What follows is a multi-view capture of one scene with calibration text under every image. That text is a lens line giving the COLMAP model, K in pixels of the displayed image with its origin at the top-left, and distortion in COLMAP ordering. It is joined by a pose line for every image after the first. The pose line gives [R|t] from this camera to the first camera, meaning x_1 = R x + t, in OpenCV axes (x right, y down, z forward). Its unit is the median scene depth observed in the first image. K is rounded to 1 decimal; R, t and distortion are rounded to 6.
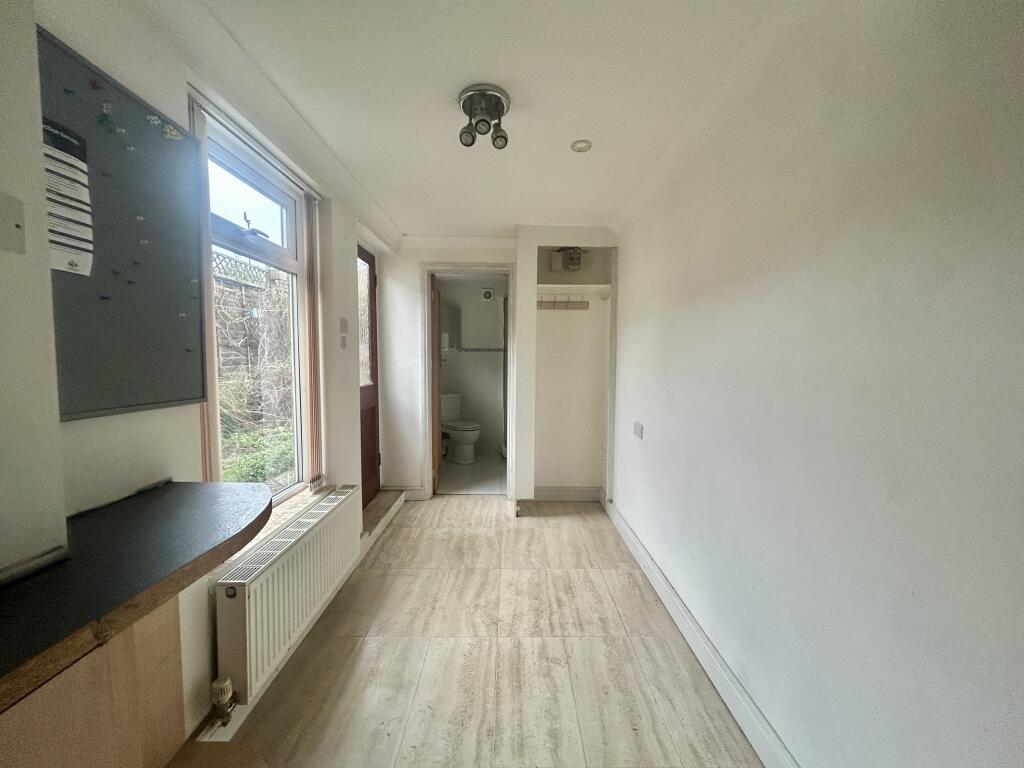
lens RADIAL K [[416.7, 0, 512.7], [0, 416.7, 382.3], [0, 0, 1]] dist [-0.000983, 0.000003]
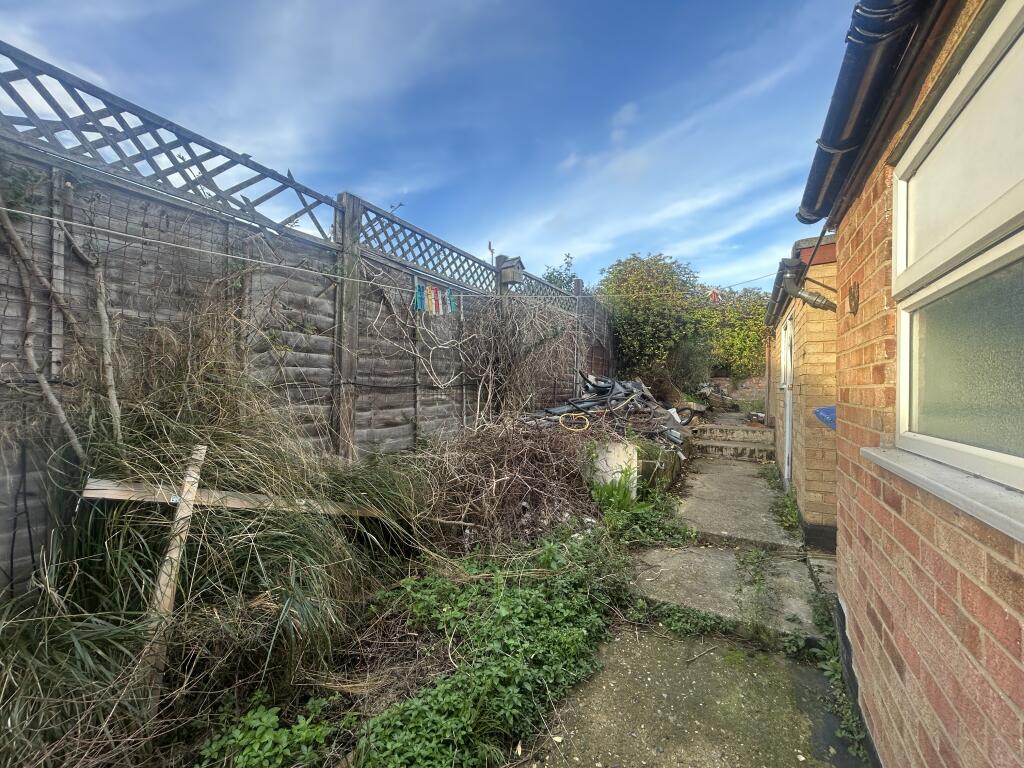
lens RADIAL K [[416.7, 0, 513.0], [0, 416.7, 385.0], [0, 0, 1]] dist [-0.000983, 0.000003]
pose [[0.867968, 0.011577, -0.496486, -0.252119], [-0.045636, 0.997358, -0.056526, -0.054813], [0.494520, 0.071721, 0.866202, 0.477917]]
